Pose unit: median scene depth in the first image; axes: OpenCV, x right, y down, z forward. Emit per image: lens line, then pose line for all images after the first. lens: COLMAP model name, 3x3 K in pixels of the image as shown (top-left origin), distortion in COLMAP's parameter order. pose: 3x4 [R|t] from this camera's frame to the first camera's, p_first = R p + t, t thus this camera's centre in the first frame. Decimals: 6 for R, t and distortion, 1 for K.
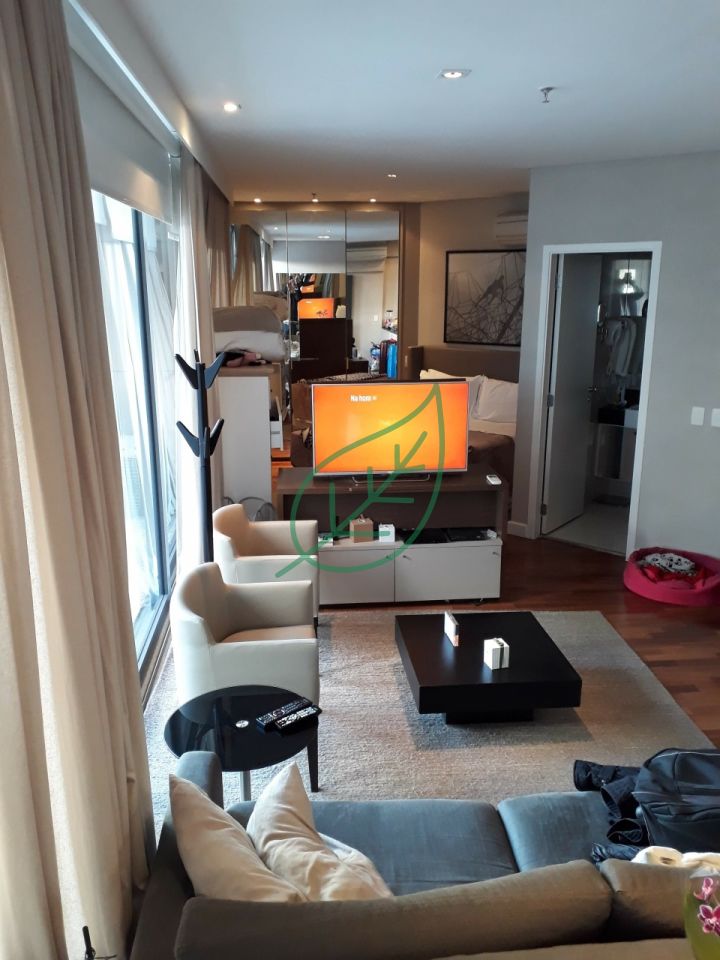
lens RADIAL K [[771.7, 0, 360.0], [0, 771.7, 480.0], [0, 0, 1]] dist [0.157506, -0.434837]
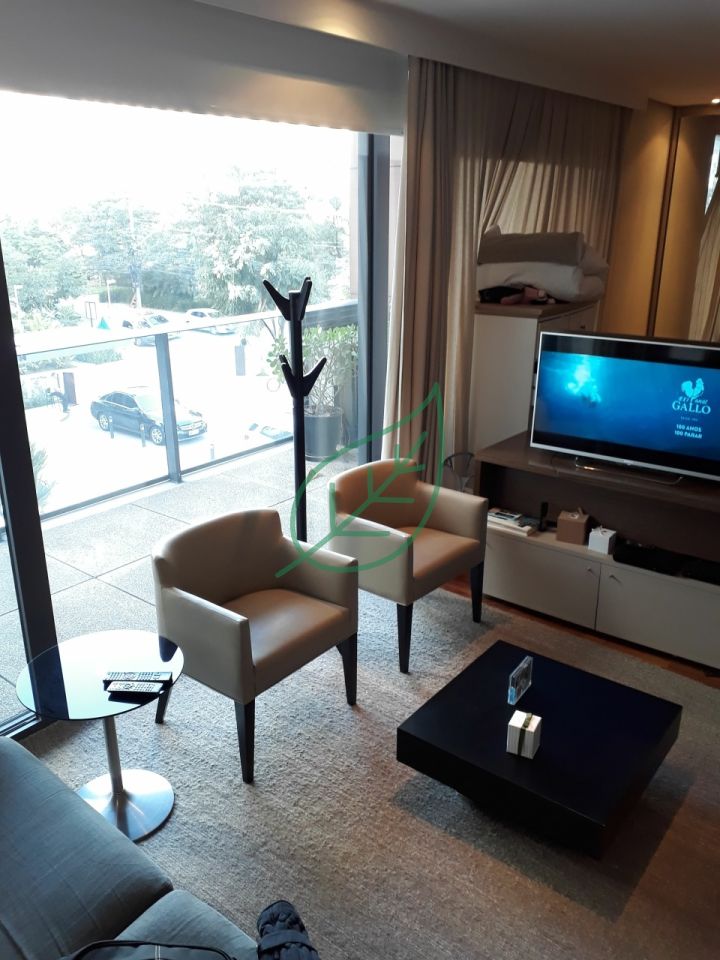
lens RADIAL K [[792.1, 0, 360.0], [0, 792.1, 480.0], [0, 0, 1]] dist [0.001215, 0.006363]
pose [[0.727379, 0.226031, -0.647943, 0.353126], [-0.174442, 0.974085, 0.143977, -0.059225], [0.663694, 0.008303, 0.747958, 0.262896]]
